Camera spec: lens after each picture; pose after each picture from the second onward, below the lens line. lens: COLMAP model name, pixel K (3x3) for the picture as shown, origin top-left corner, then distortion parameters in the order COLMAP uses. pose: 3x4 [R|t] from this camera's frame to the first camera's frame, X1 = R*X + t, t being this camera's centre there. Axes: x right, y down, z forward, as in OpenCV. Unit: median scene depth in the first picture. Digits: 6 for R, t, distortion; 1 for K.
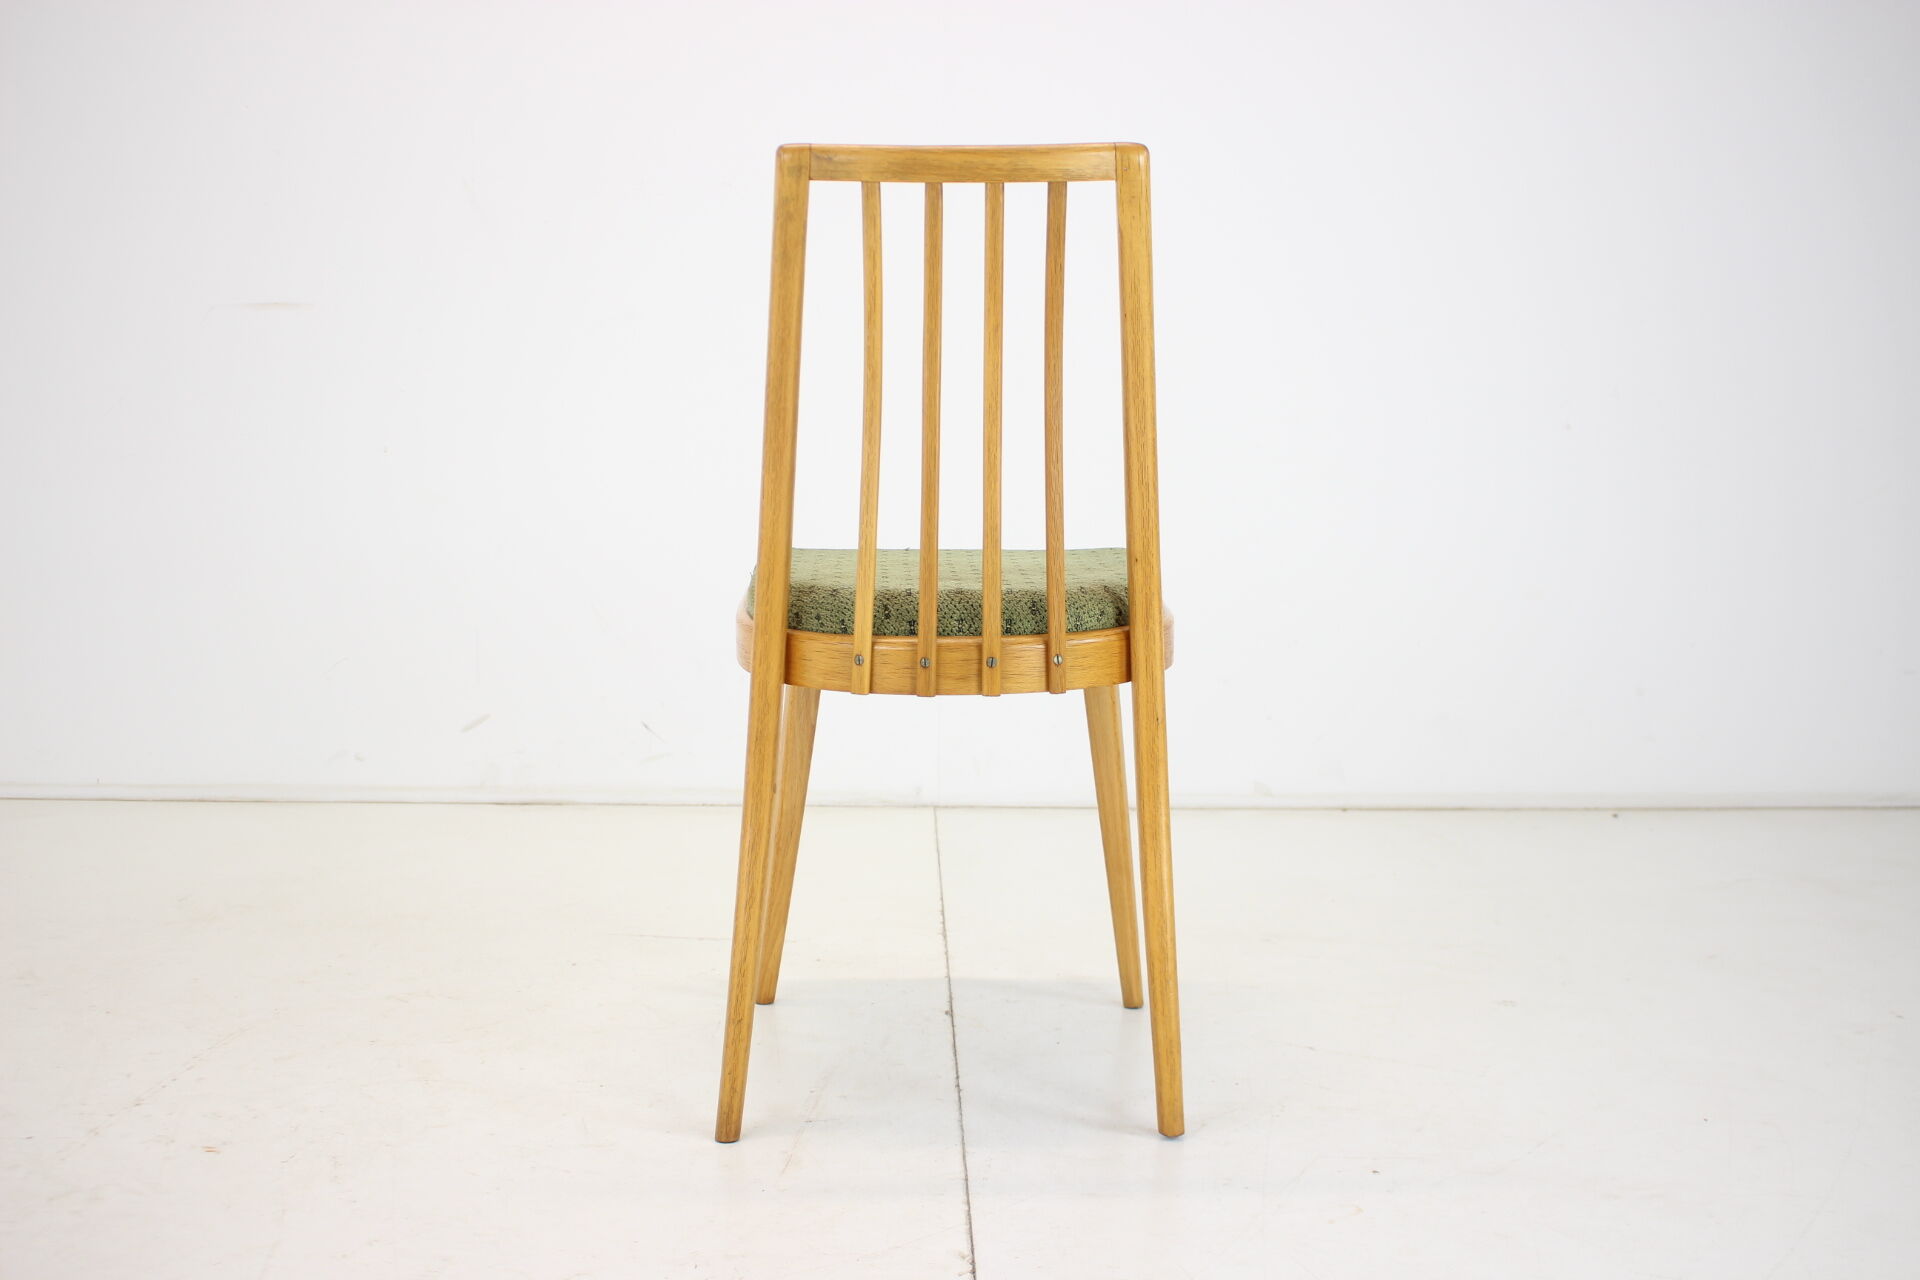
lens RADIAL K [[2138.0, 0, 958.6], [0, 2138.0, 710.4], [0, 0, 1]] dist [-0.086303, -0.012317]
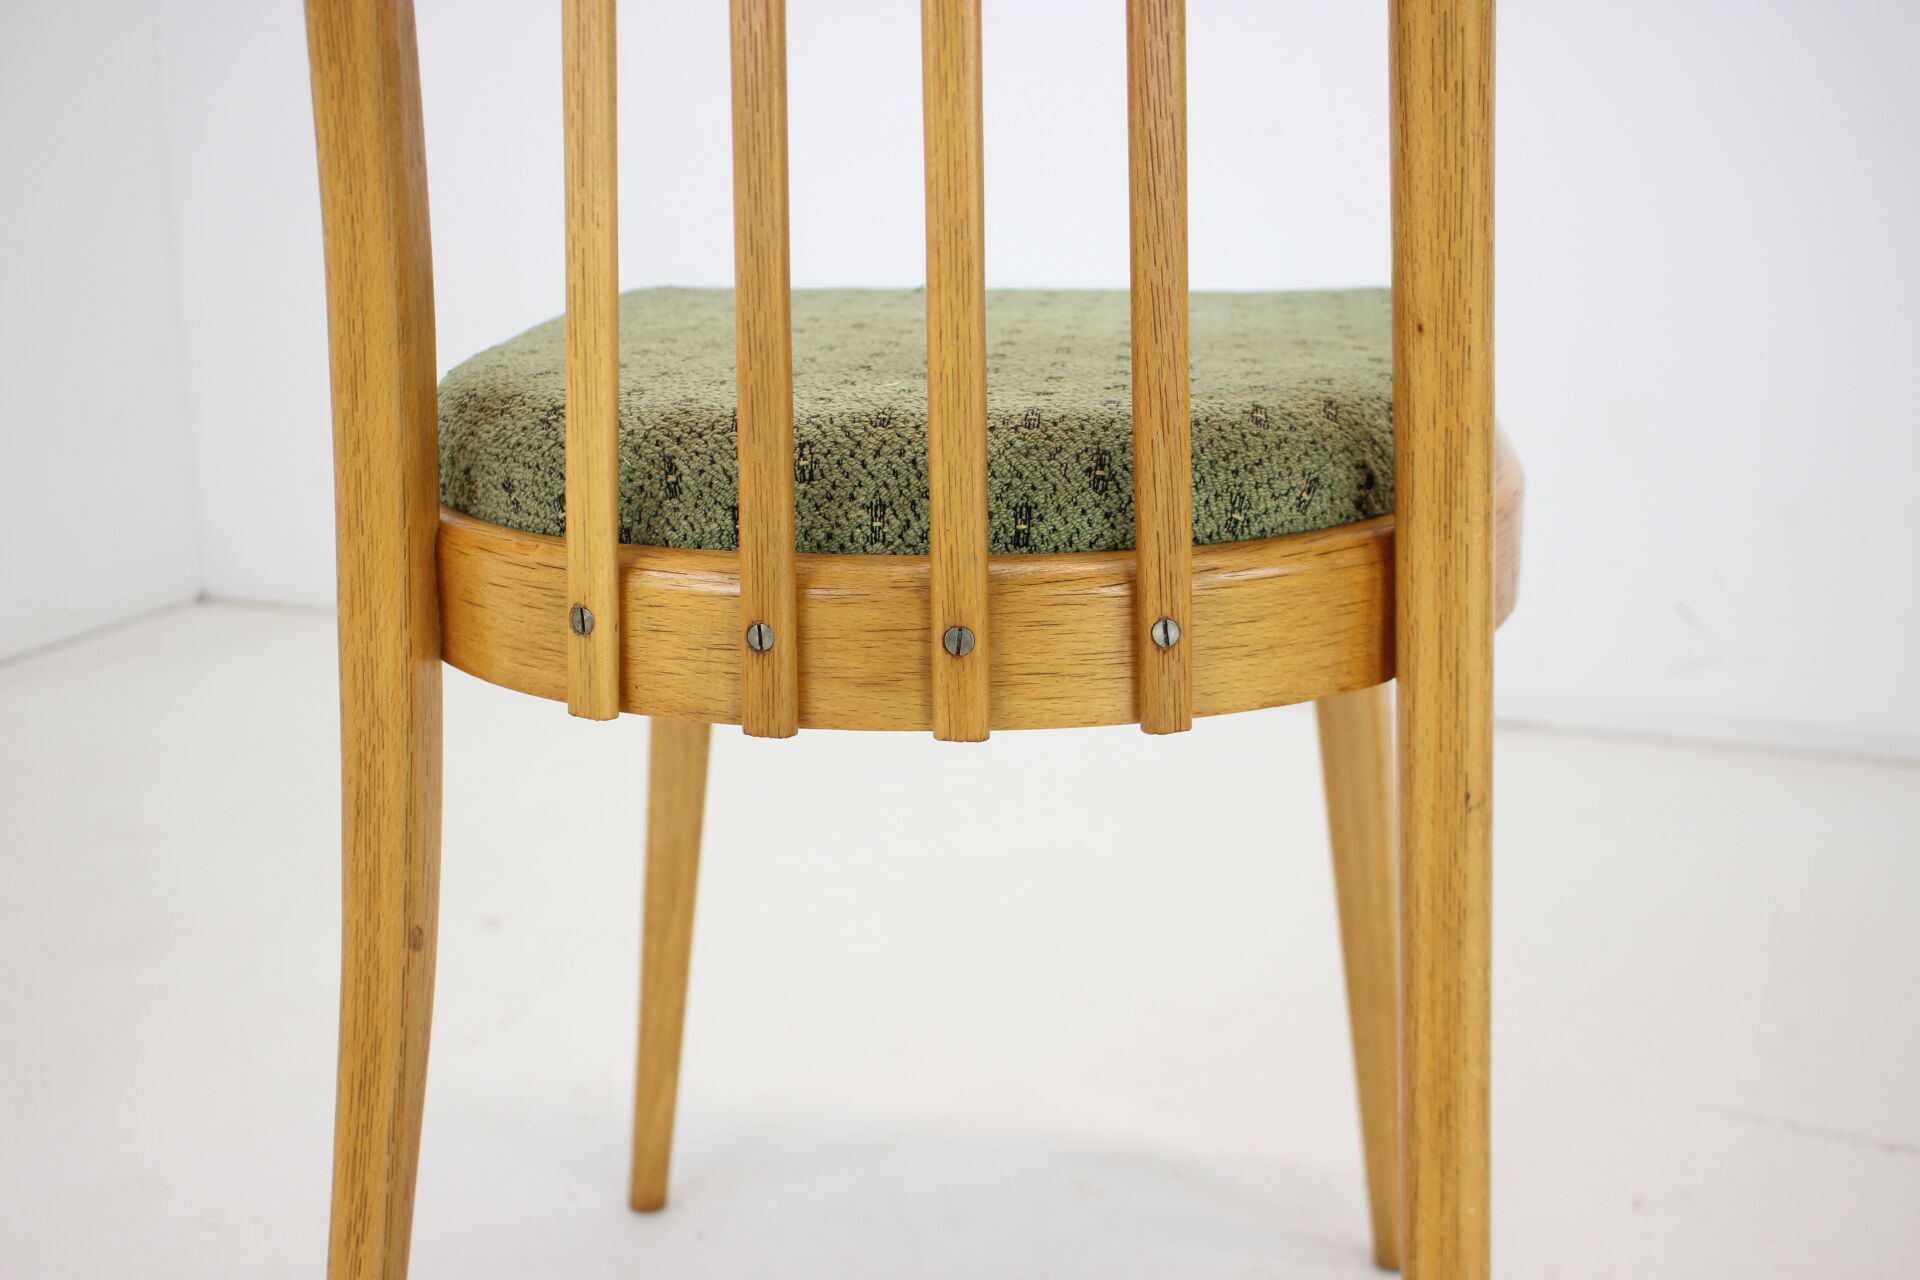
lens RADIAL K [[2138.0, 0, 958.6], [0, 2138.0, 710.4], [0, 0, 1]] dist [-0.086303, -0.012317]
pose [[0.989496, 0.028558, -0.141713, 0.053476], [-0.011608, 0.992824, 0.119023, -0.043742], [0.144095, -0.116128, 0.982726, 0.580786]]
